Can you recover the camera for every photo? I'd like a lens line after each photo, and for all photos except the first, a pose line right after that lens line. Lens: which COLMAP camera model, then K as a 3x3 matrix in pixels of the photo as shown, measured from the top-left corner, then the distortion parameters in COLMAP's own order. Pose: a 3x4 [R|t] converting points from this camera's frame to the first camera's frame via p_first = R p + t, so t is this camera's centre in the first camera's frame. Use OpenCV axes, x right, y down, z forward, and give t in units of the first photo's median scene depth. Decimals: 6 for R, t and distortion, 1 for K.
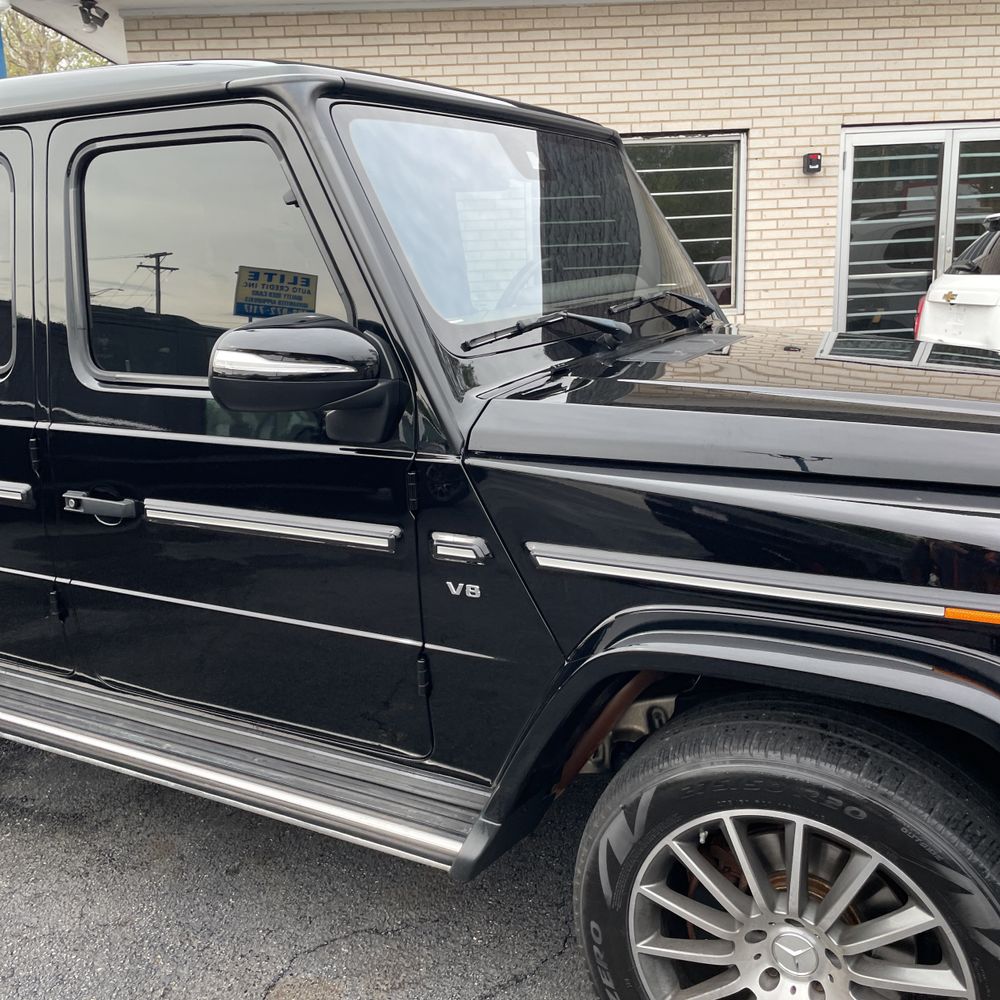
lens RADIAL K [[1004.2, 0, 500.0], [0, 1004.2, 500.0], [0, 0, 1]] dist [0.107638, -0.143454]
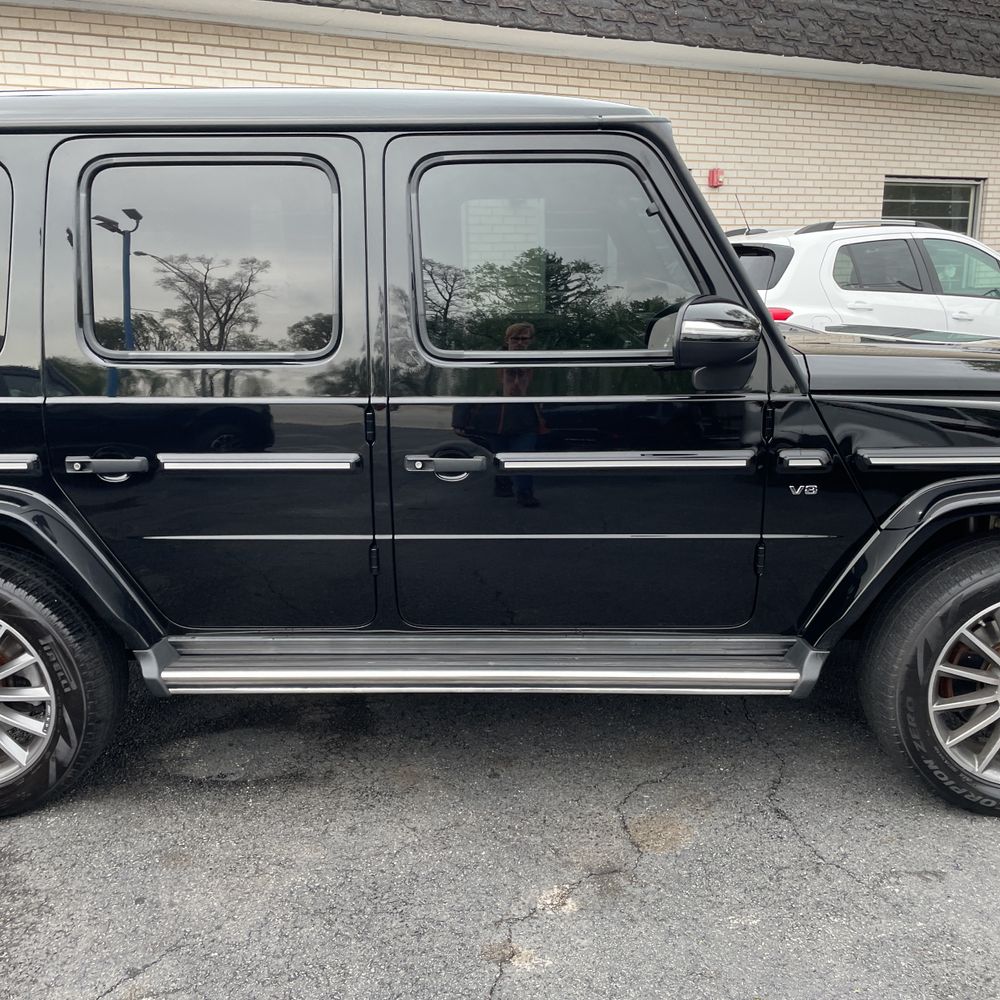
lens RADIAL K [[1010.5, 0, 480.0], [0, 1010.5, 518.9], [0, 0, 1]] dist [0.113068, -0.151039]
pose [[0.891499, -0.089837, 0.444026, -0.774488], [0.092076, 0.995614, 0.016572, 0.045847], [-0.443568, 0.026110, 0.895860, -0.061108]]
